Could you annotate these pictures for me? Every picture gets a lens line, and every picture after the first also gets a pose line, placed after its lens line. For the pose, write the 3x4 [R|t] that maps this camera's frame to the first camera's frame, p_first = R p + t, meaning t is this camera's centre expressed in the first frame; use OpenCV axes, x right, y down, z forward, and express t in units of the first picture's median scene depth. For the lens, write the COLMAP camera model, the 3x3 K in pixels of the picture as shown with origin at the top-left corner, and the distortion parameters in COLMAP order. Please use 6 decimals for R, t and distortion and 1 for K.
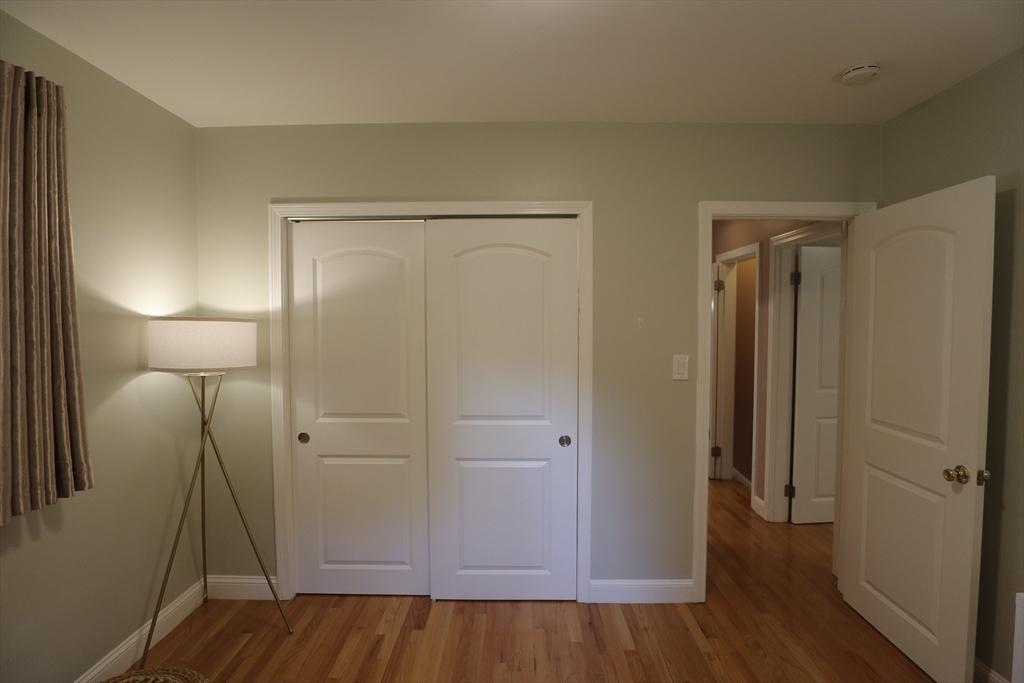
lens RADIAL K [[521.0, 0, 513.6], [0, 521.0, 341.9], [0, 0, 1]] dist [-0.031397, 0.000883]
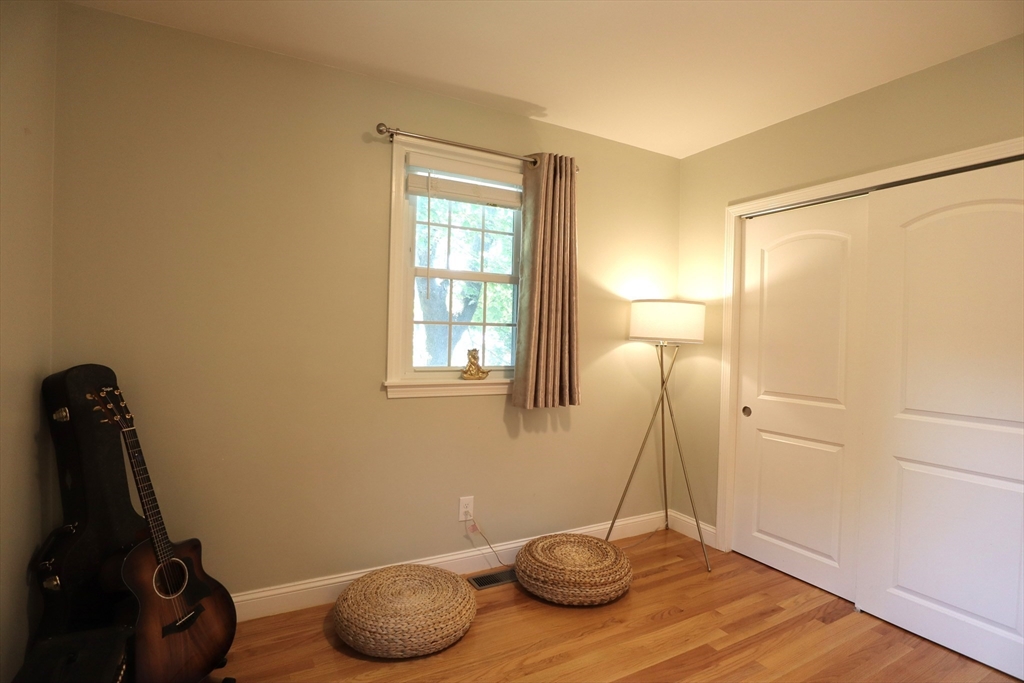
lens RADIAL K [[521.0, 0, 512.2], [0, 521.0, 343.4], [0, 0, 1]] dist [-0.031397, 0.000883]
pose [[0.489230, 0.028351, -0.871694, 0.339017], [-0.061929, 0.998078, -0.002296, 0.080511], [0.869953, 0.055106, 0.490045, 0.011278]]
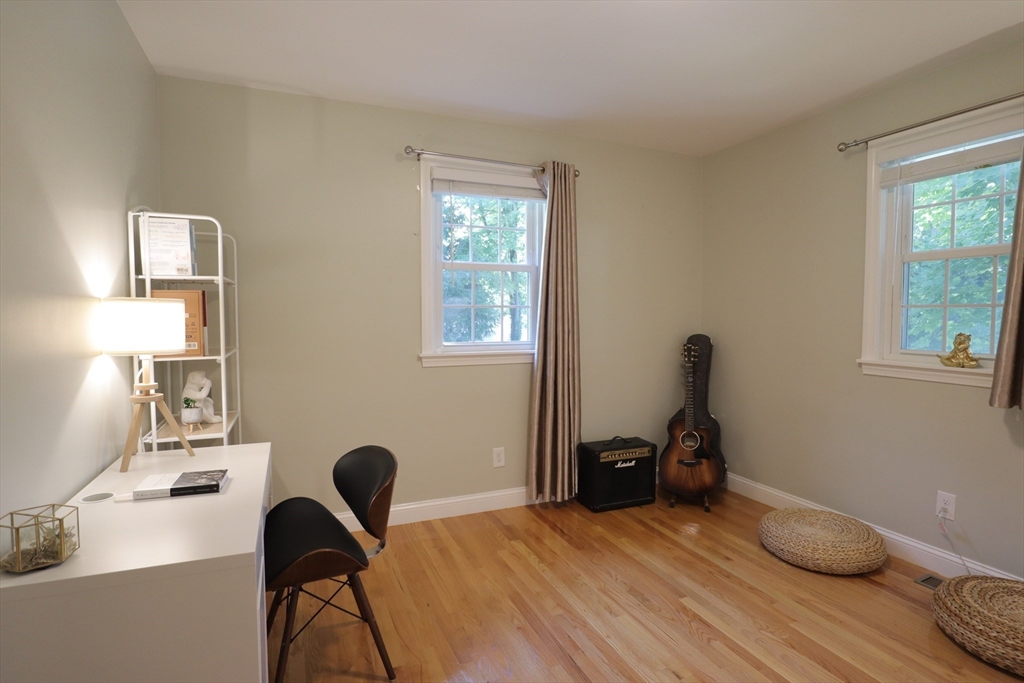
lens RADIAL K [[521.0, 0, 516.3], [0, 521.0, 340.8], [0, 0, 1]] dist [-0.031397, 0.000883]
pose [[-0.922139, 0.022387, -0.386209, 0.498050], [-0.013616, 0.995827, 0.090235, 0.032443], [0.386618, 0.088468, -0.917987, 1.049234]]
